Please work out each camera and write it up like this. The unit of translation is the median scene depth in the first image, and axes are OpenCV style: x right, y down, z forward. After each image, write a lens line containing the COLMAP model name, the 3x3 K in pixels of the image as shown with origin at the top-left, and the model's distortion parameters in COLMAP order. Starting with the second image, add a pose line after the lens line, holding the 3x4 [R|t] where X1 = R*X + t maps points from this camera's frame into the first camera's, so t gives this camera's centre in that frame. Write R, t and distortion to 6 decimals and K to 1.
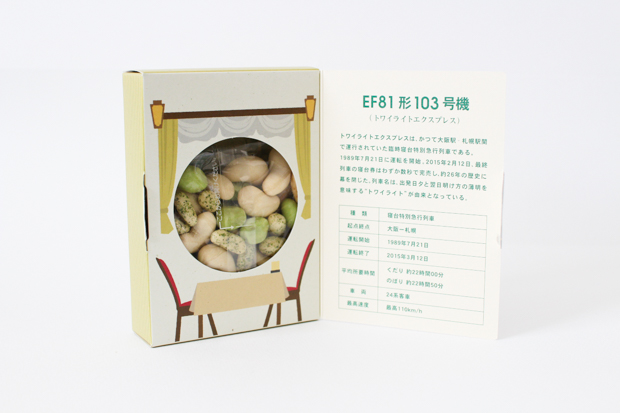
lens RADIAL K [[855.2, 0, 310.2], [0, 855.2, 205.9], [0, 0, 1]] dist [-0.044172, 0.000000]
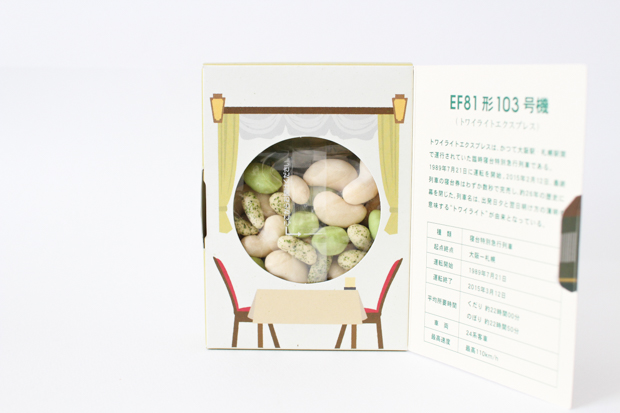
lens RADIAL K [[855.2, 0, 310.0], [0, 855.2, 207.0], [0, 0, 1]] dist [-0.044172, 0.000000]
pose [[0.873593, 0.080822, -0.479899, 0.357703], [-0.092085, 0.995751, 0.000071, -0.005183], [0.477866, 0.044129, 0.877324, 0.192107]]
